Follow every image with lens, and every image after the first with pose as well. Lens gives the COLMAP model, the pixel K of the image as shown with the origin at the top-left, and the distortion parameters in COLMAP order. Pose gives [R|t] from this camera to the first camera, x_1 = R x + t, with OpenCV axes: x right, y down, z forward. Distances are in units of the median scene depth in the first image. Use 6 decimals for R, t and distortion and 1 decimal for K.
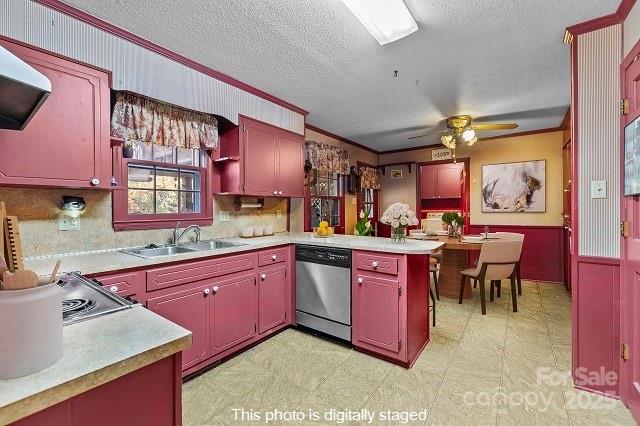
lens RADIAL K [[271.9, 0, 319.5], [0, 271.9, 207.9], [0, 0, 1]] dist [0.000302, 0.000038]
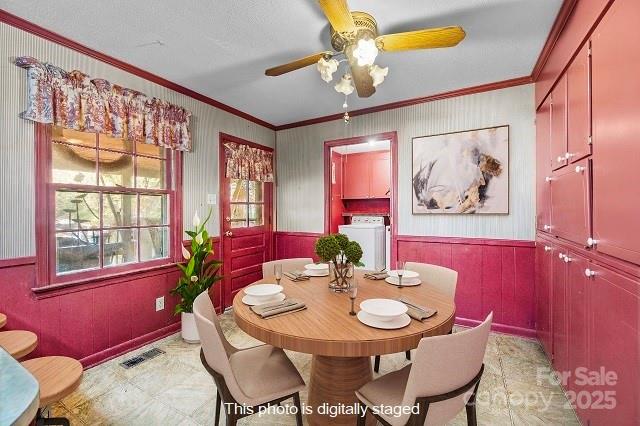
lens RADIAL K [[271.9, 0, 318.5], [0, 271.9, 214.0], [0, 0, 1]] dist [0.000302, 0.000038]
pose [[0.992234, -0.012414, 0.123763, 0.326077], [0.011198, 0.999882, 0.010520, 0.005502], [-0.123879, -0.009052, 0.992256, 0.436973]]
